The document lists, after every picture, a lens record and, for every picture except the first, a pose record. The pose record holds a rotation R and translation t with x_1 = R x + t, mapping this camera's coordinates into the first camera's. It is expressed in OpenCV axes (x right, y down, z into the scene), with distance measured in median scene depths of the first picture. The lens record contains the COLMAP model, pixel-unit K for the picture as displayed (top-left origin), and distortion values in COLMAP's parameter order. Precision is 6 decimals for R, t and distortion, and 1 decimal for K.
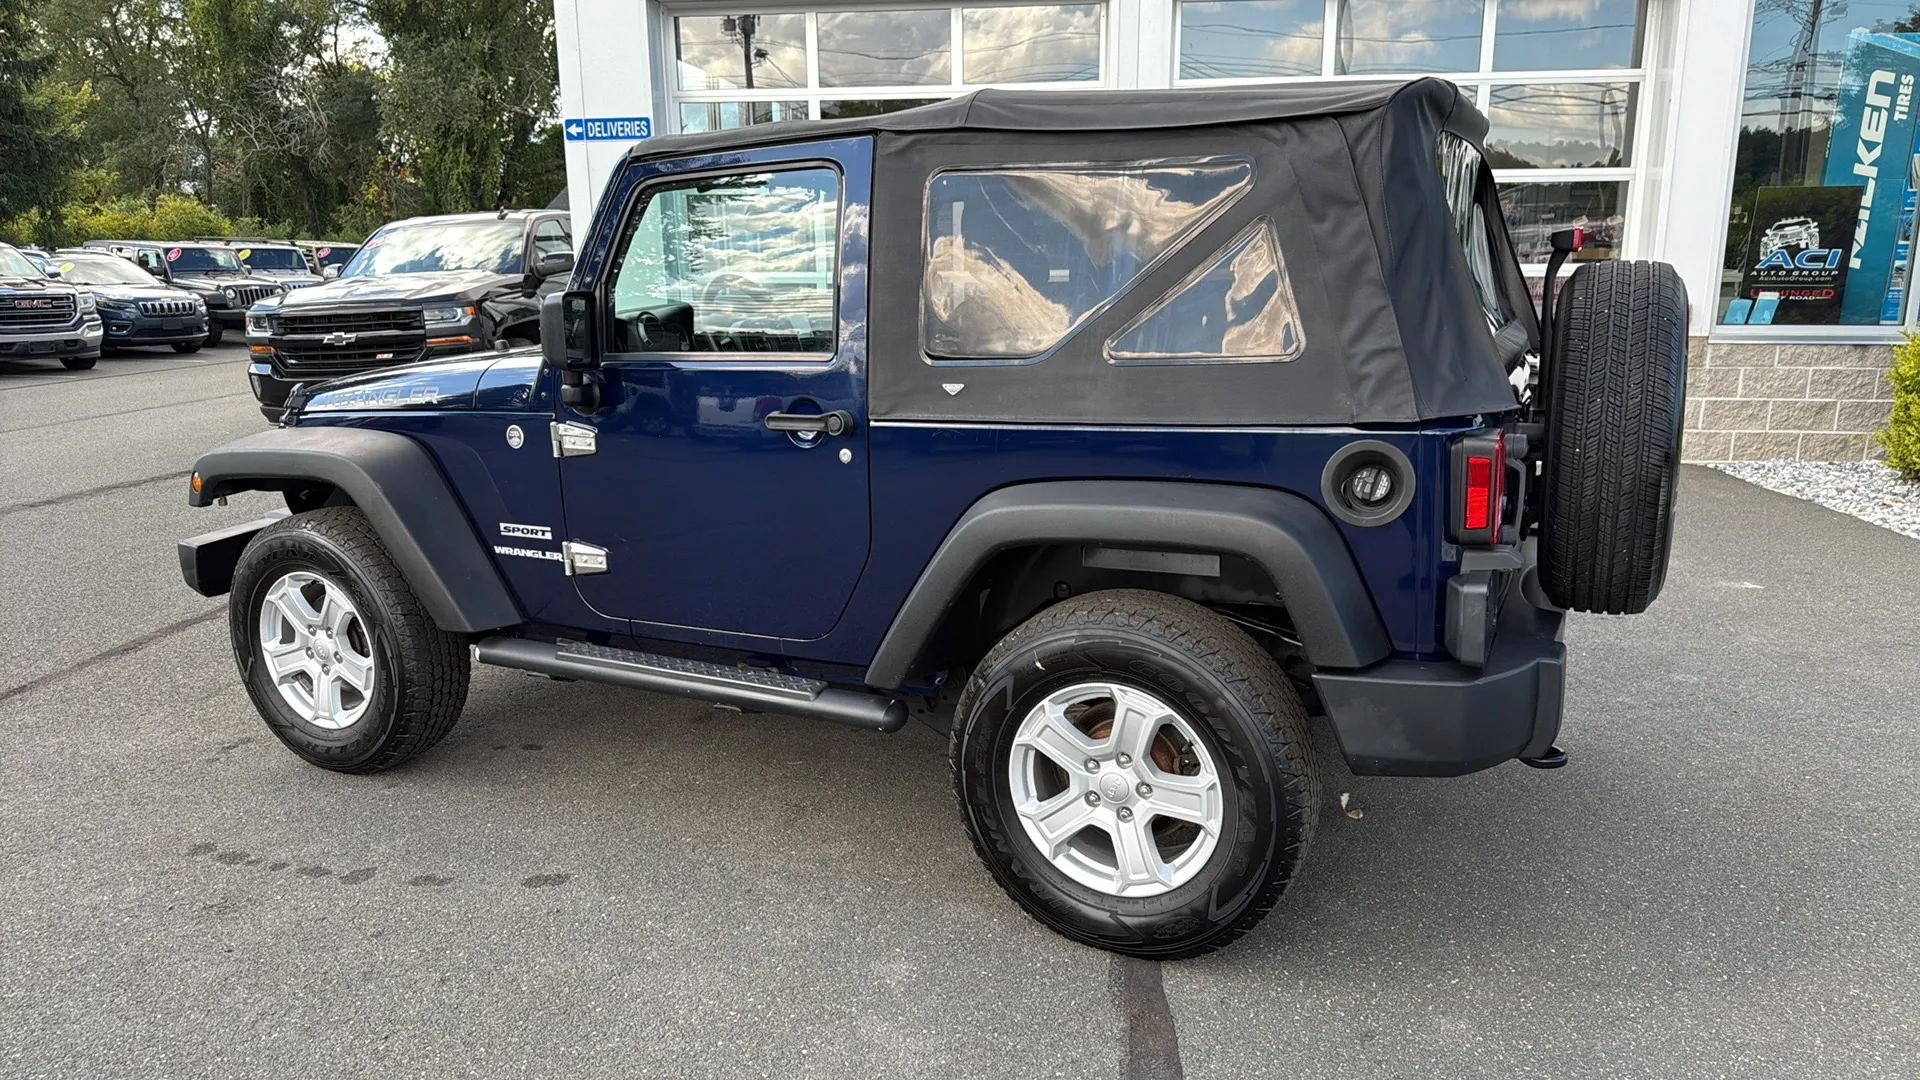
lens RADIAL K [[1300.5, 0, 939.6], [0, 1300.5, 551.0], [0, 0, 1]] dist [0.055882, -0.071190]
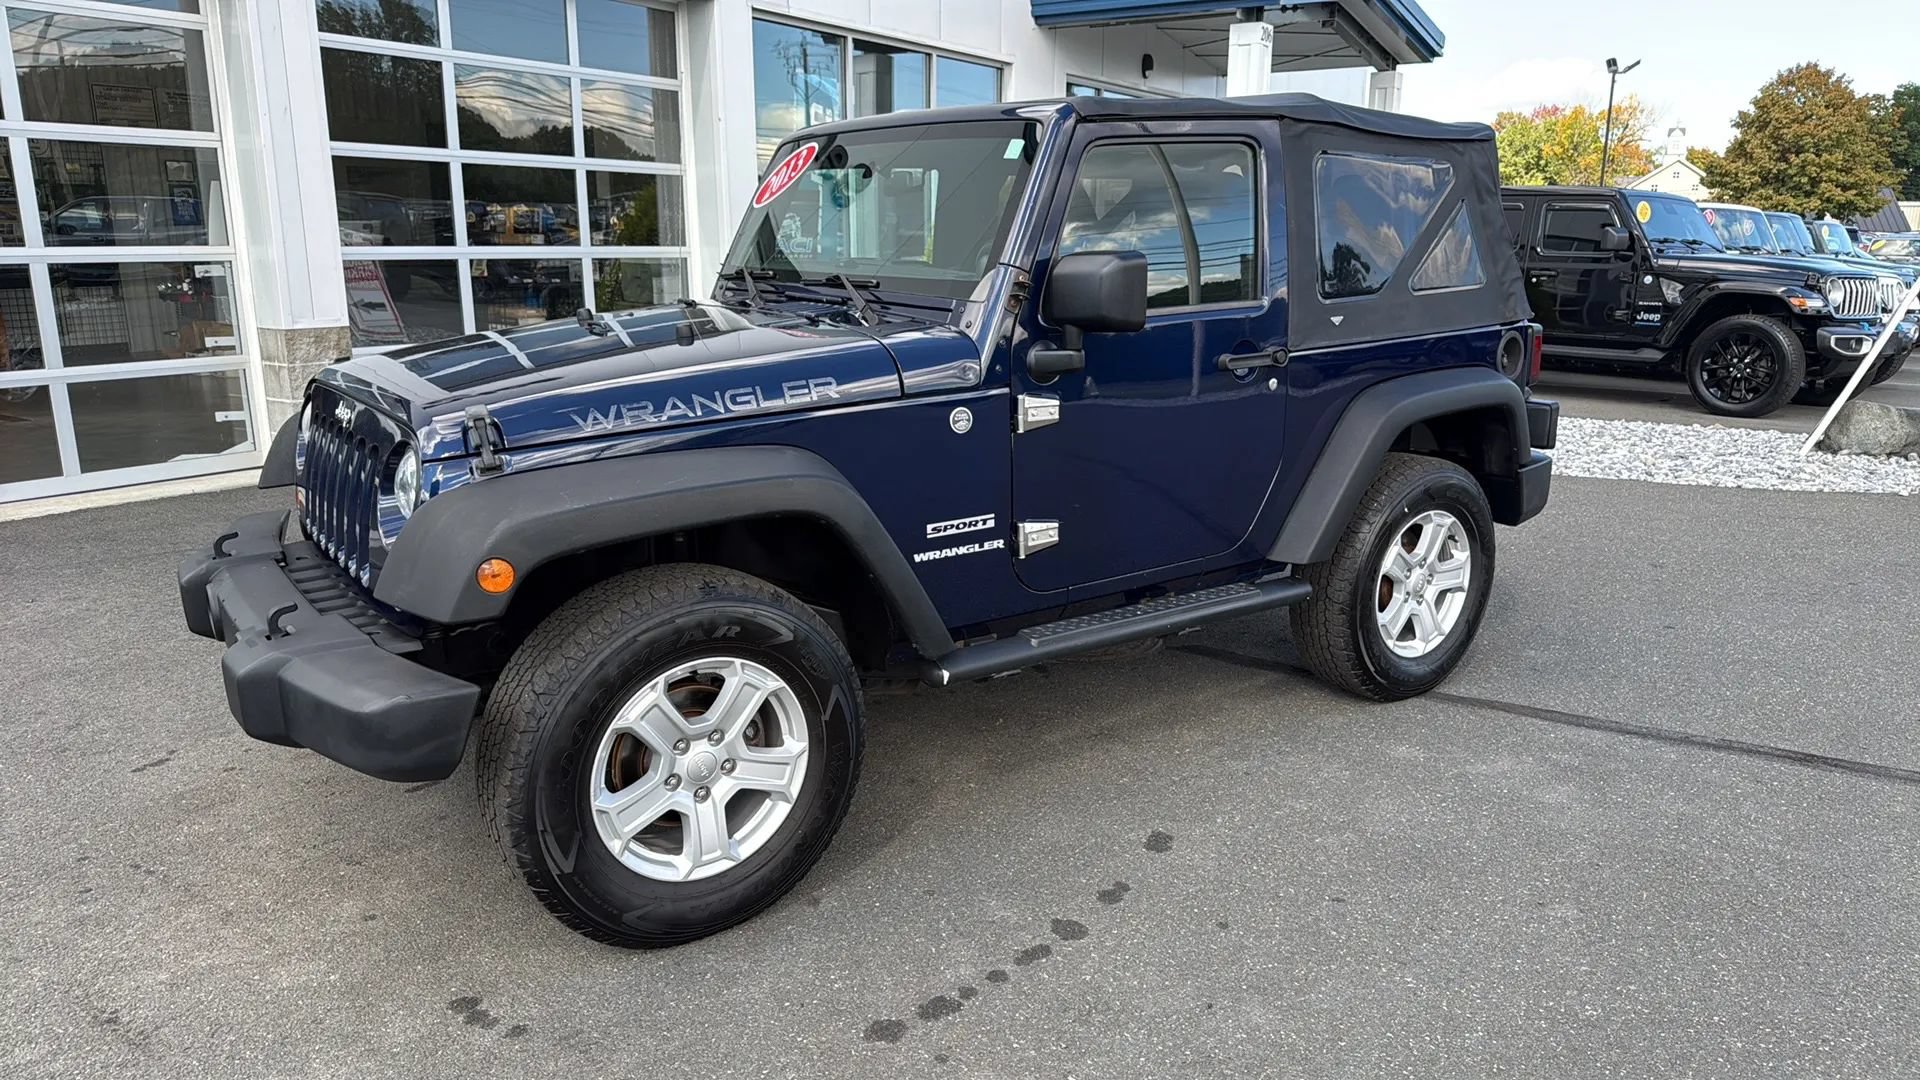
lens RADIAL K [[1300.5, 0, 1004.4], [0, 1300.5, 554.3], [0, 0, 1]] dist [0.055882, -0.071190]
pose [[0.439824, -0.200882, 0.875329, -1.158155], [0.194310, 0.972862, 0.125631, -0.108775], [-0.876811, 0.114830, 0.466922, 0.604700]]
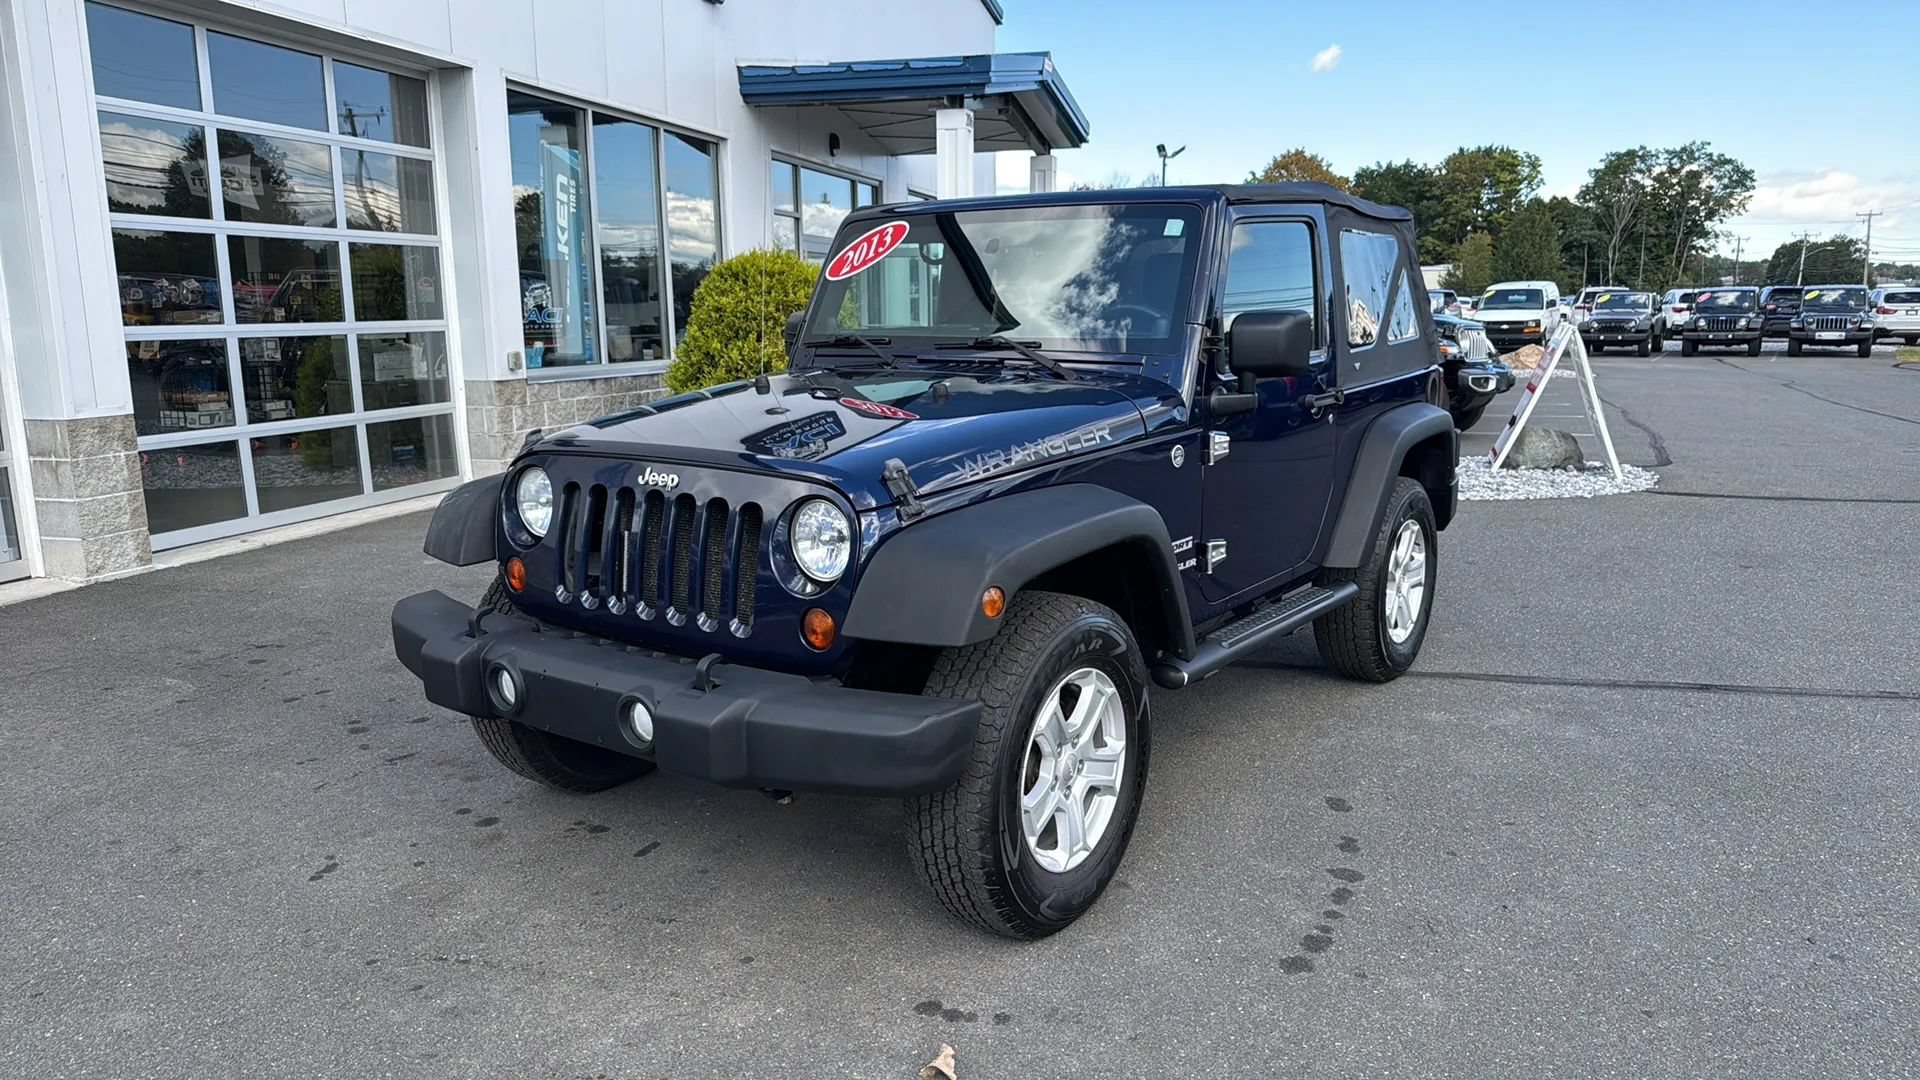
lens RADIAL K [[1300.5, 0, 987.0], [0, 1300.5, 543.8], [0, 0, 1]] dist [0.055882, -0.071190]
pose [[0.144538, -0.170996, 0.974612, -1.431740], [0.231841, 0.963390, 0.134645, -0.203895], [-0.961956, 0.206494, 0.178890, 1.027648]]
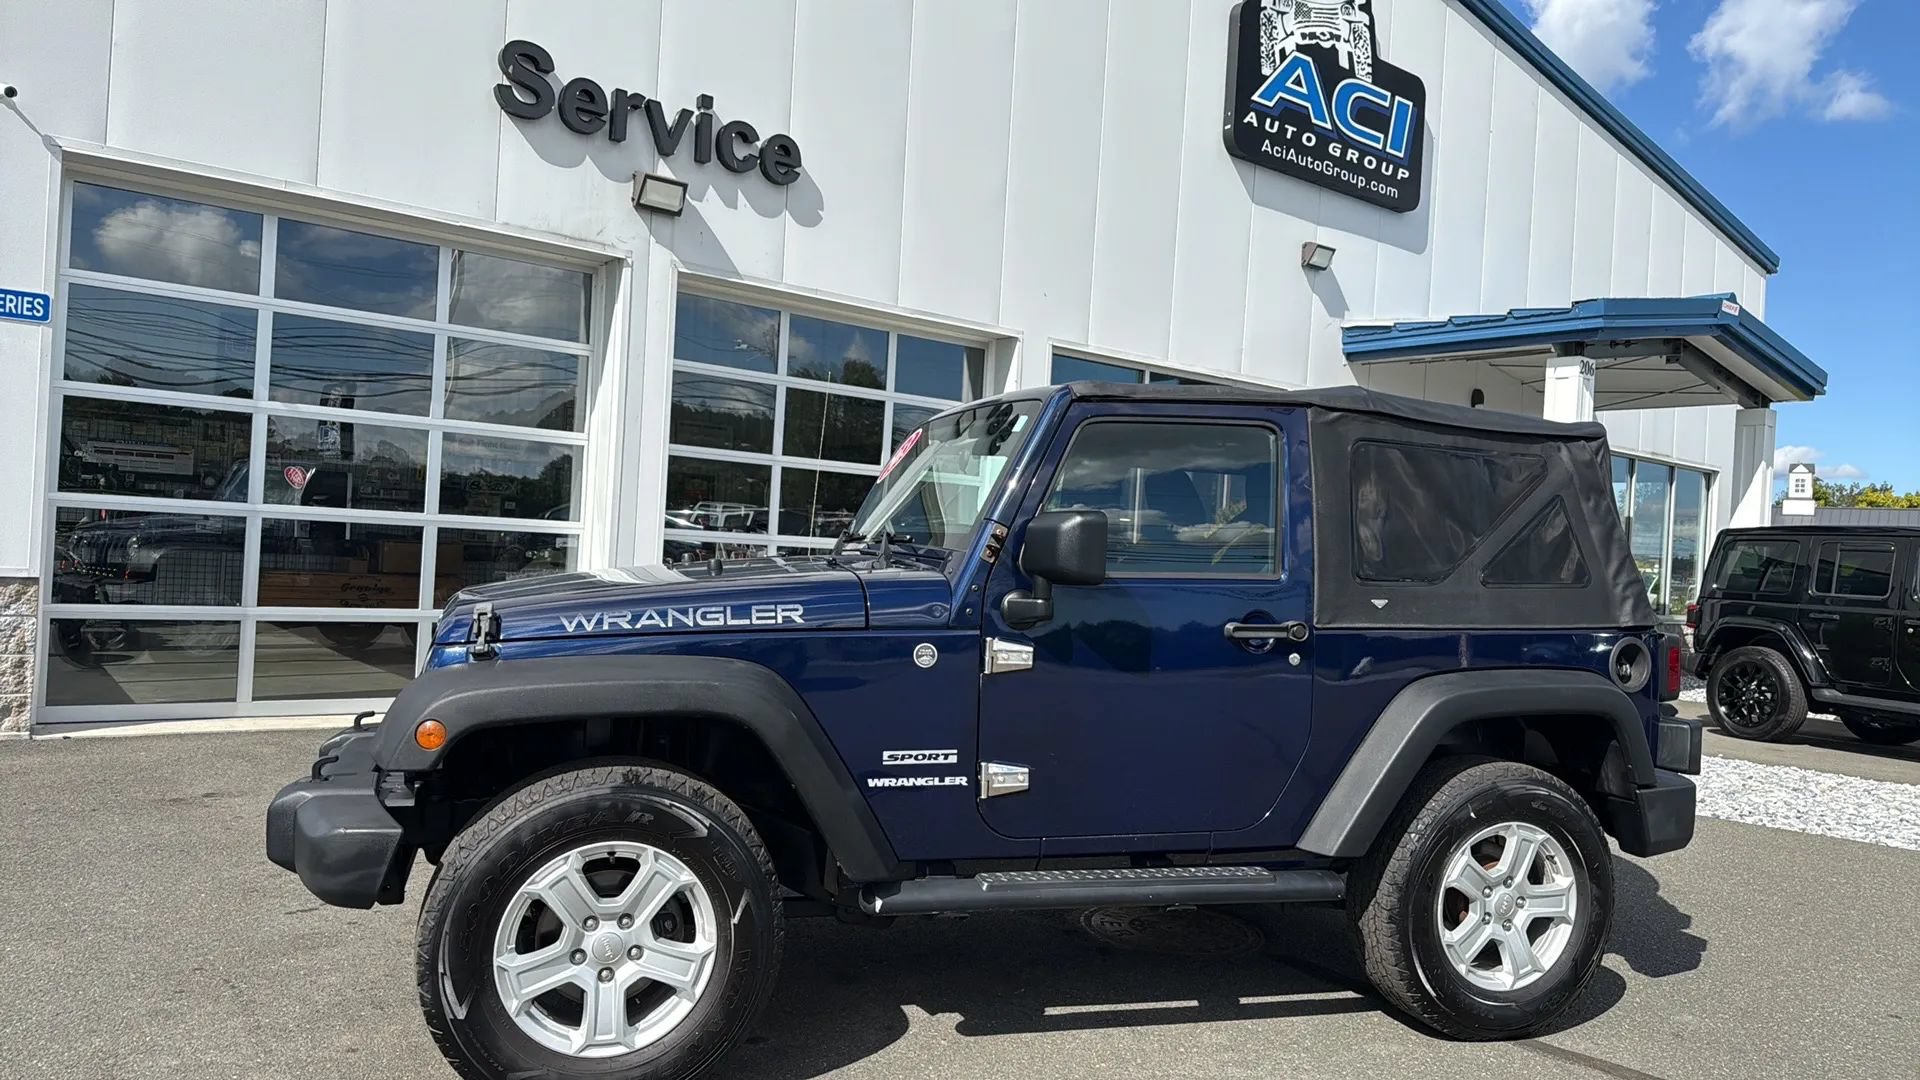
lens RADIAL K [[1300.5, 0, 969.7], [0, 1300.5, 527.0], [0, 0, 1]] dist [0.055882, -0.071190]
pose [[0.701578, 0.060753, 0.709998, -1.026207], [0.102854, 0.977292, -0.185260, -0.000006], [-0.705130, 0.203000, 0.679398, 0.337650]]
